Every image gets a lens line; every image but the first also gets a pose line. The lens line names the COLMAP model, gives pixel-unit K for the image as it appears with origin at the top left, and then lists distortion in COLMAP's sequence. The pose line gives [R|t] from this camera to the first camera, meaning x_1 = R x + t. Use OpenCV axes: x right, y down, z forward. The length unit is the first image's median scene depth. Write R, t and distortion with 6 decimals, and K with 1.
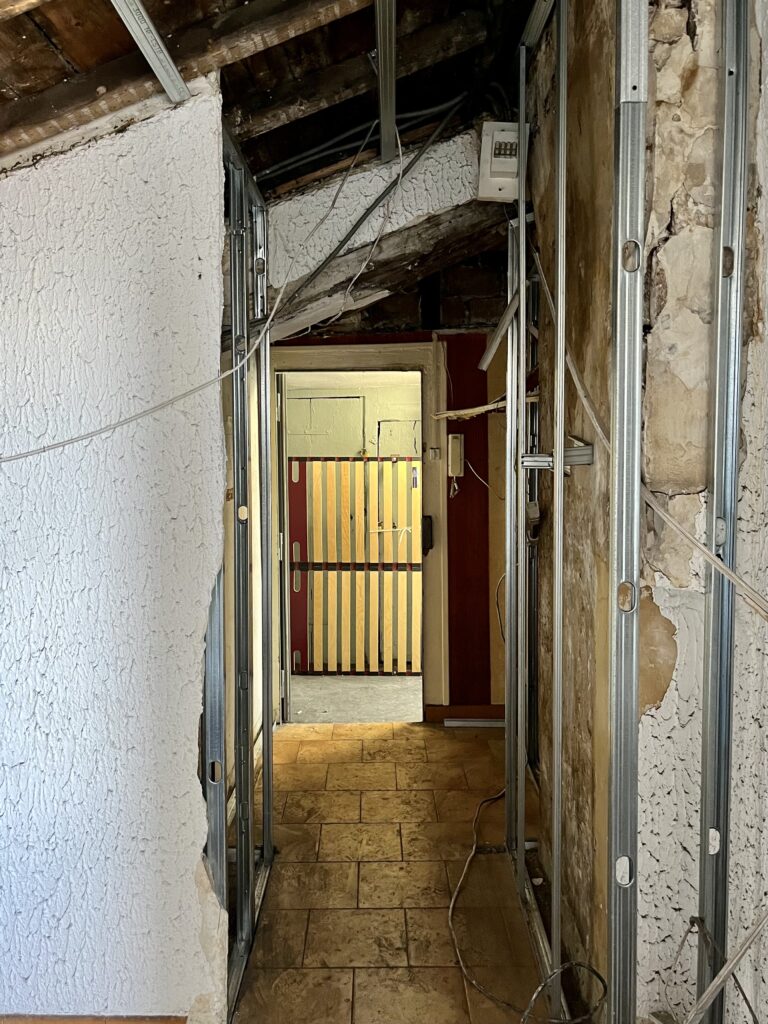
lens RADIAL K [[775.6, 0, 383.7], [0, 775.6, 510.6], [0, 0, 1]] dist [-0.000739, -0.000254]
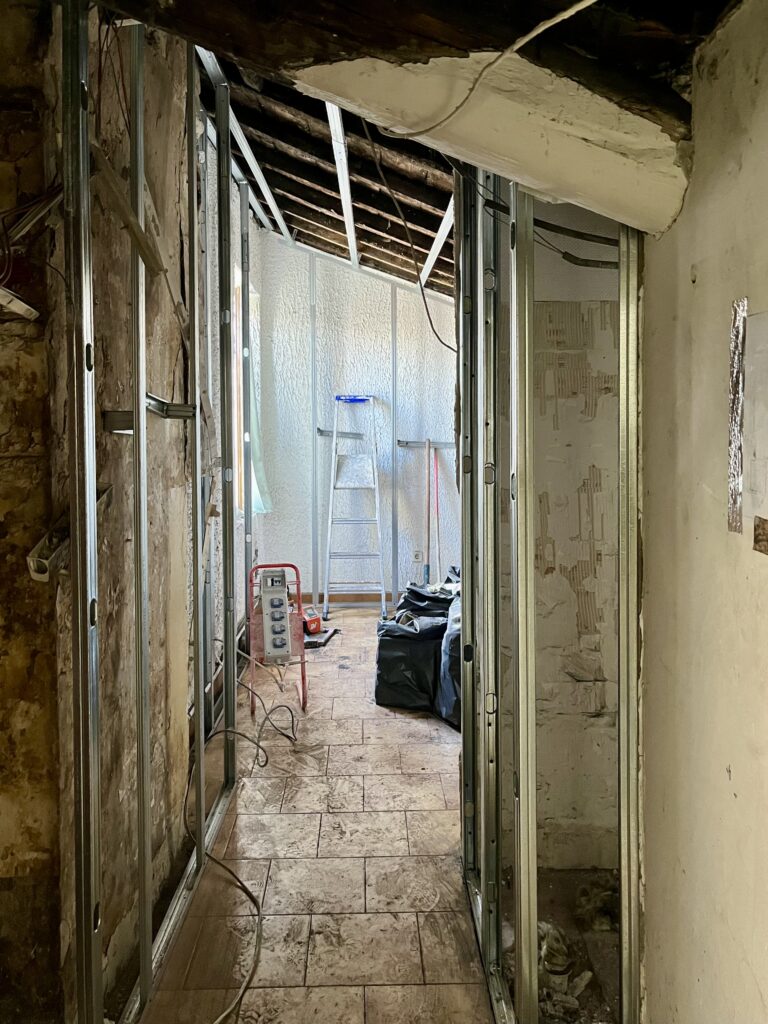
lens RADIAL K [[775.6, 0, 384.3], [0, 775.6, 512.5], [0, 0, 1]] dist [-0.000739, -0.000254]
pose [[-0.999838, 0.009109, -0.015547, -0.051243], [0.005822, 0.979850, 0.199648, -0.127980], [0.017053, 0.199526, -0.979744, 1.869969]]
